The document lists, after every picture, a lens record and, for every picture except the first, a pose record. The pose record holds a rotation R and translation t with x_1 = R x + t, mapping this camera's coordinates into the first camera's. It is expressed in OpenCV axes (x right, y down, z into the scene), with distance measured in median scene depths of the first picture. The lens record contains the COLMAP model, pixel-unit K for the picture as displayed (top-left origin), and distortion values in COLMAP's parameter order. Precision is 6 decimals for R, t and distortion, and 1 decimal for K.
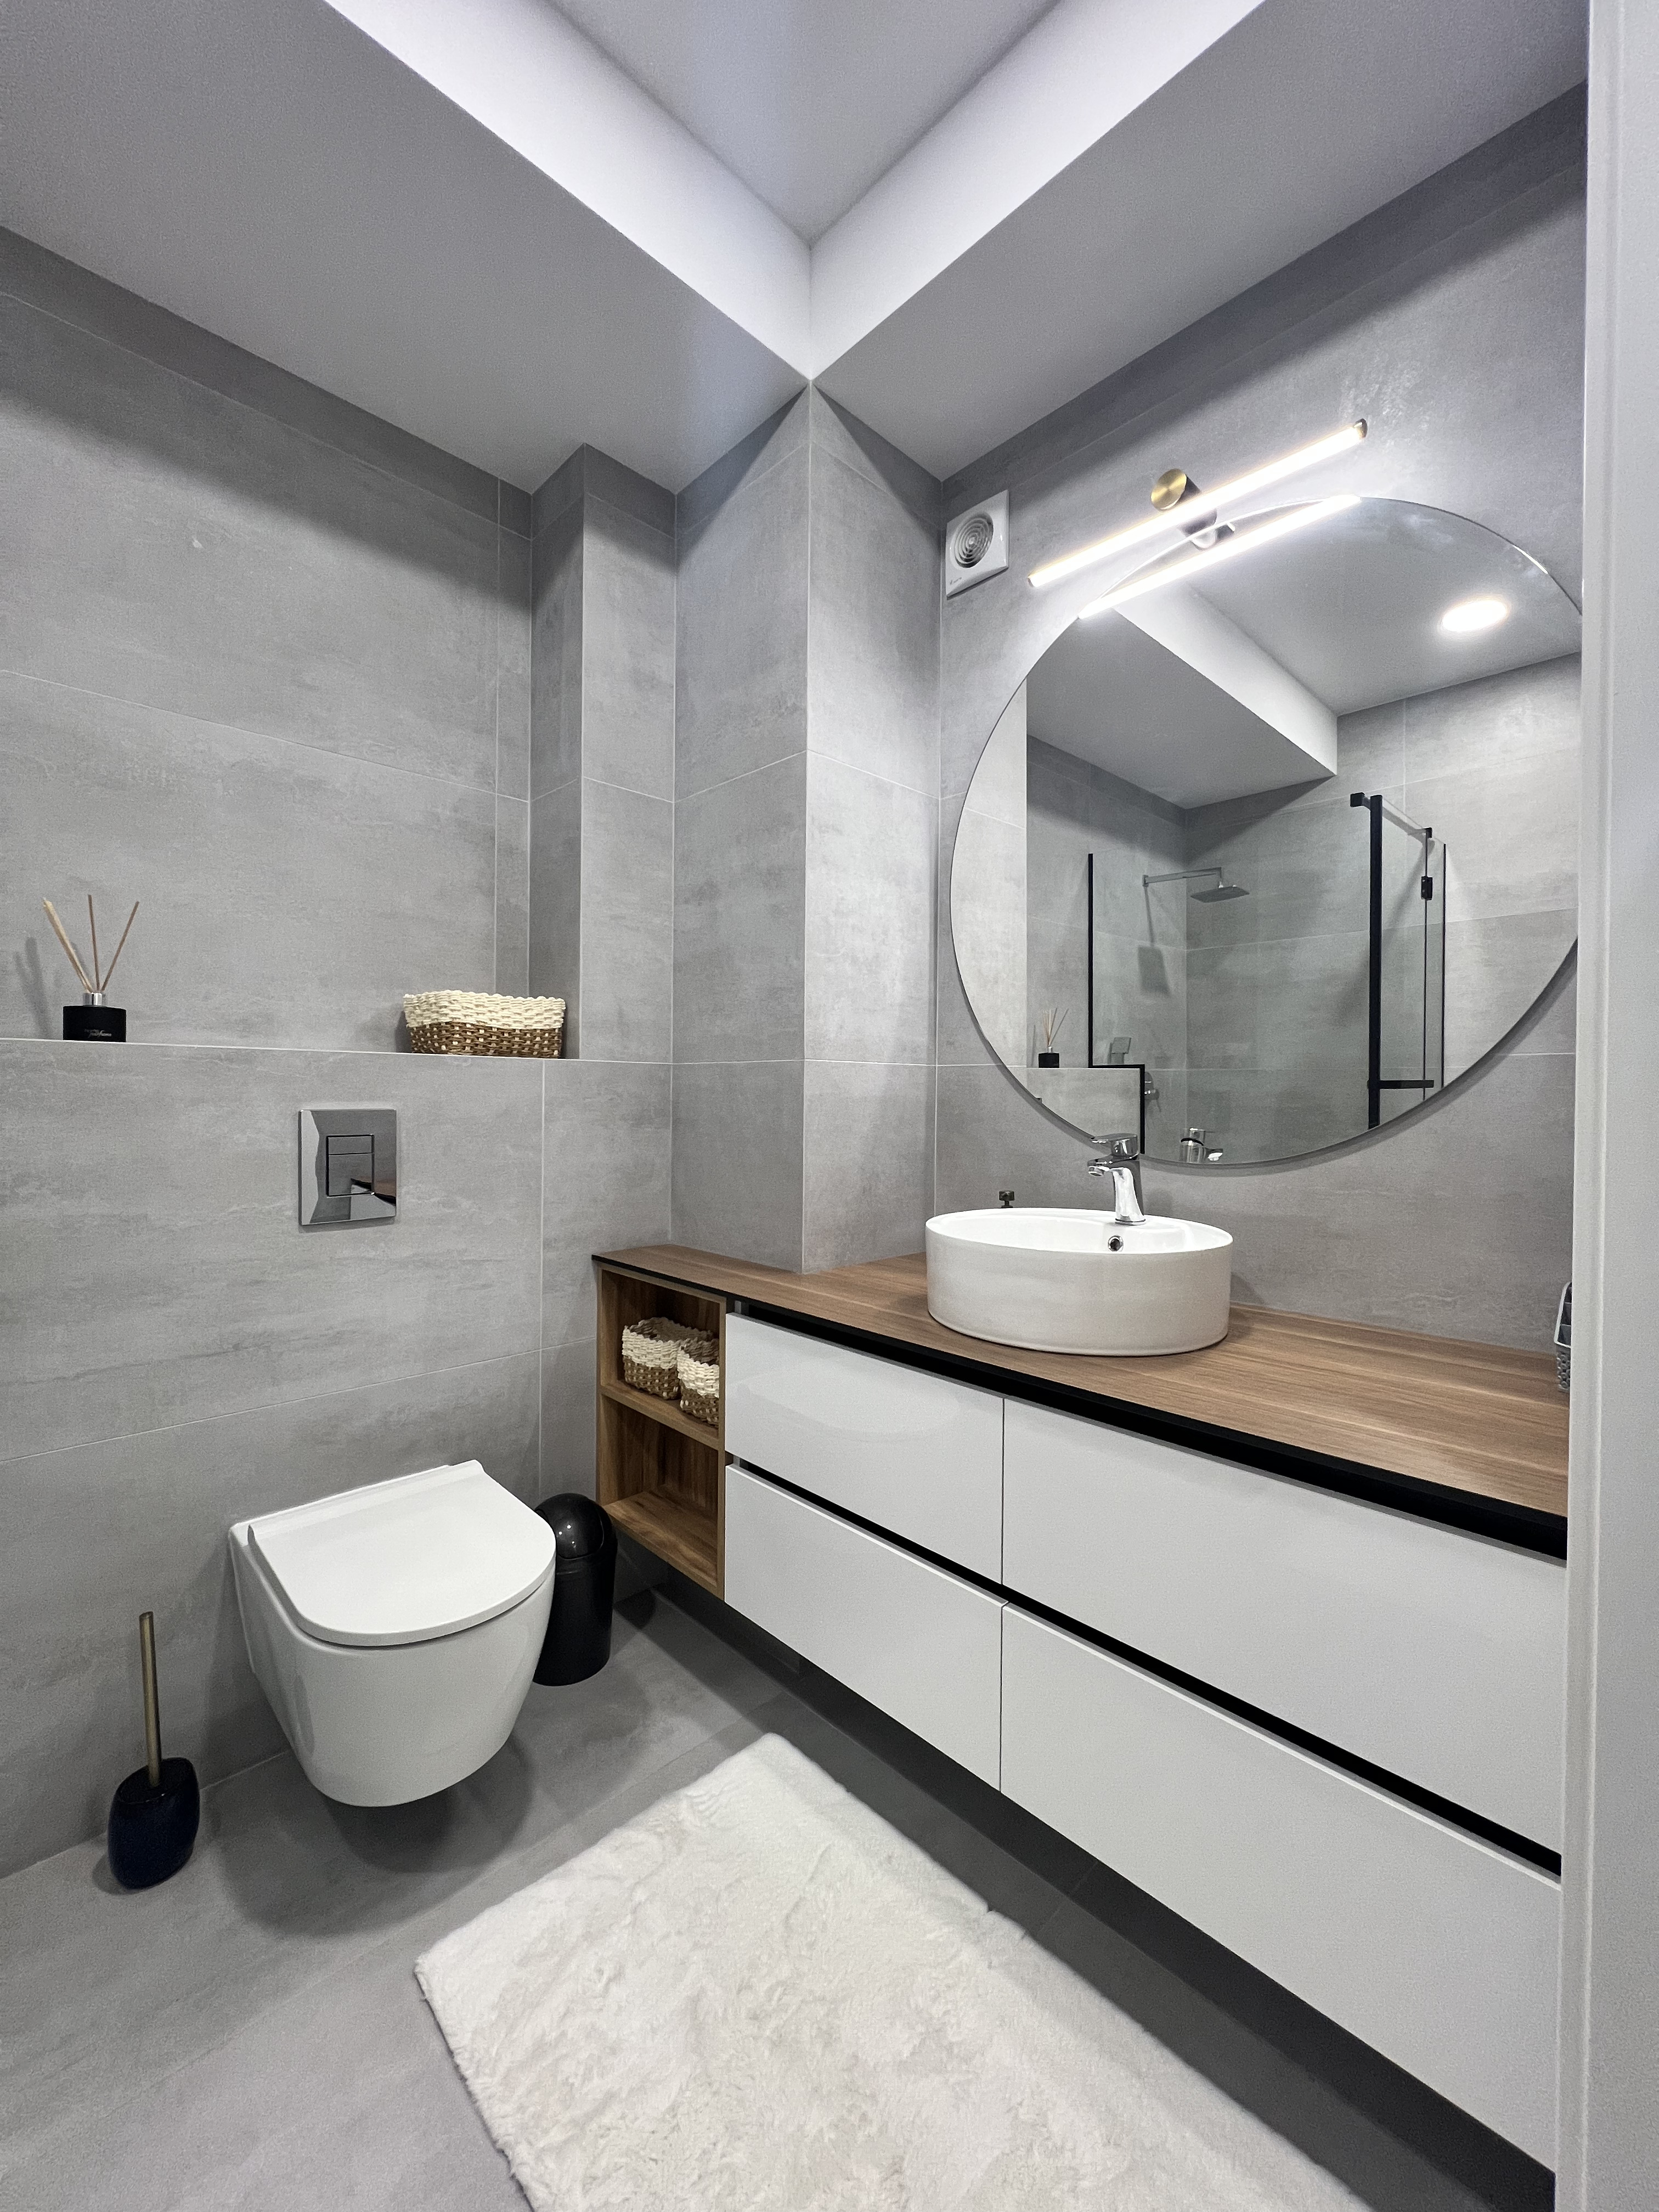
lens RADIAL K [[872.8, 0, 829.5], [0, 872.8, 1106.0], [0, 0, 1]] dist [-0.001358, -0.000433]
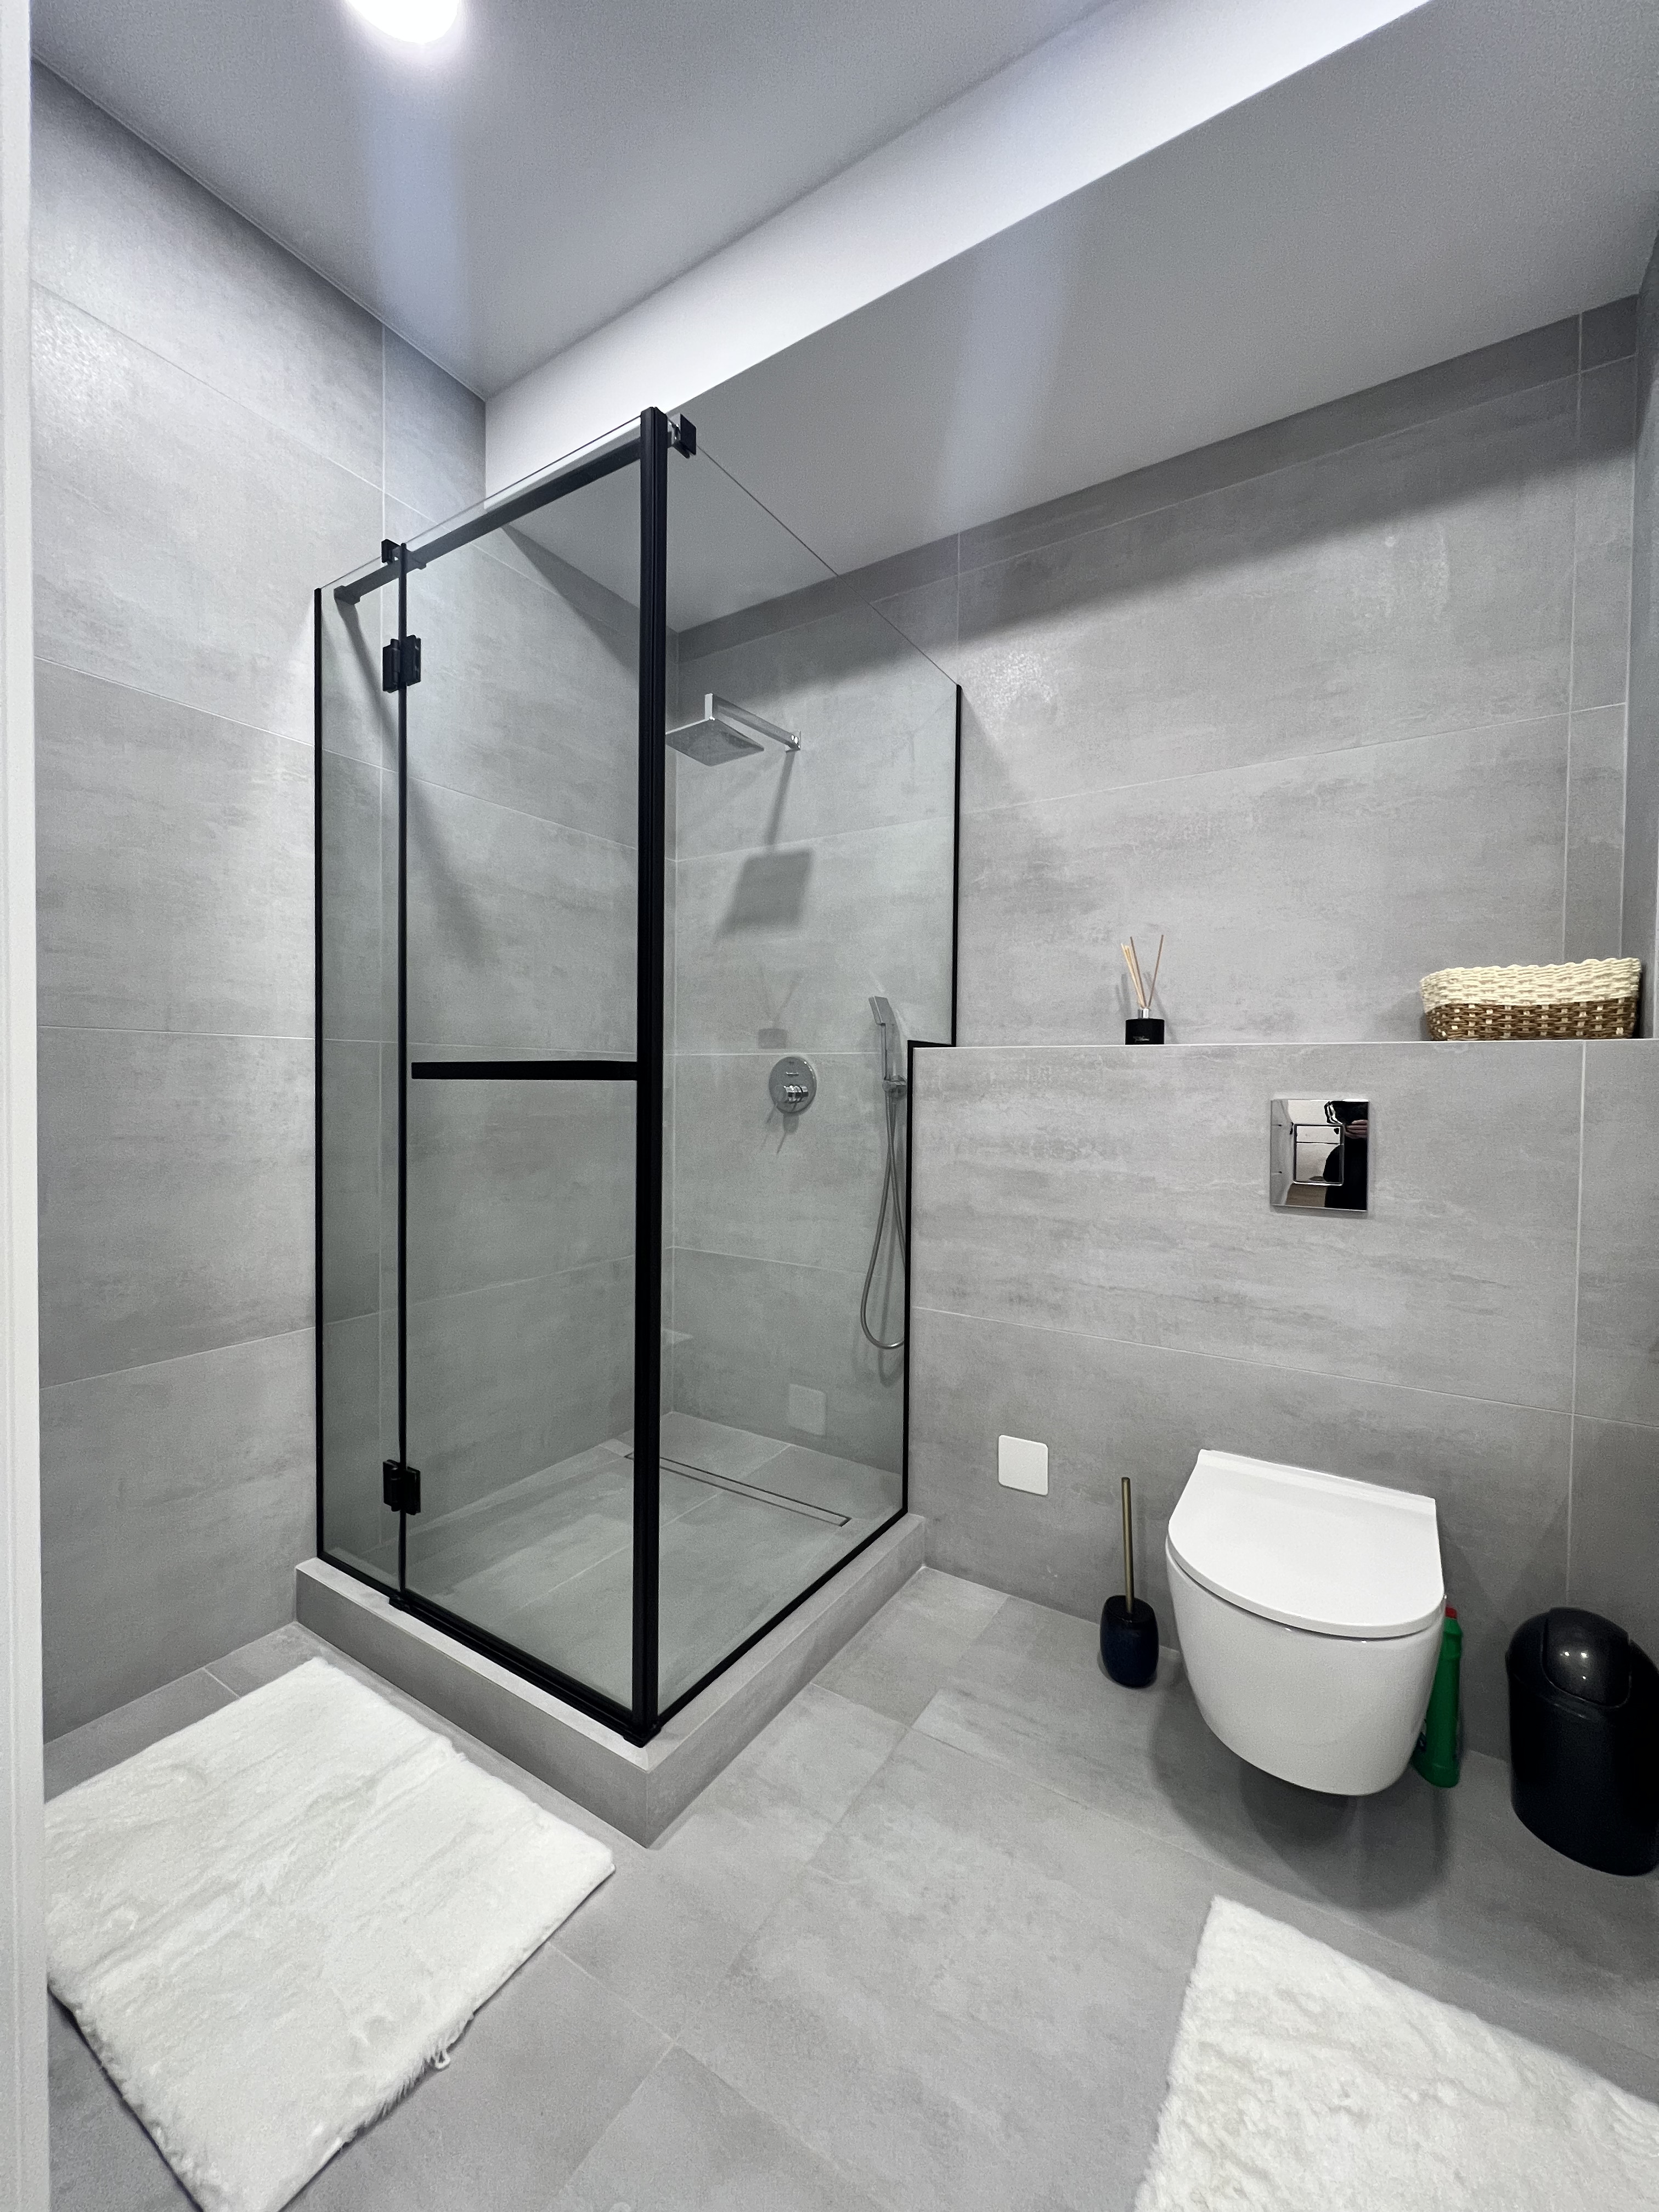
lens RADIAL K [[872.8, 0, 829.5], [0, 872.8, 1106.0], [0, 0, 1]] dist [-0.001358, -0.000433]
pose [[0.236273, 0.020962, -0.971461, 0.299470], [-0.022054, 0.999625, 0.016206, 0.007243], [0.971436, 0.017596, 0.236647, 0.191795]]
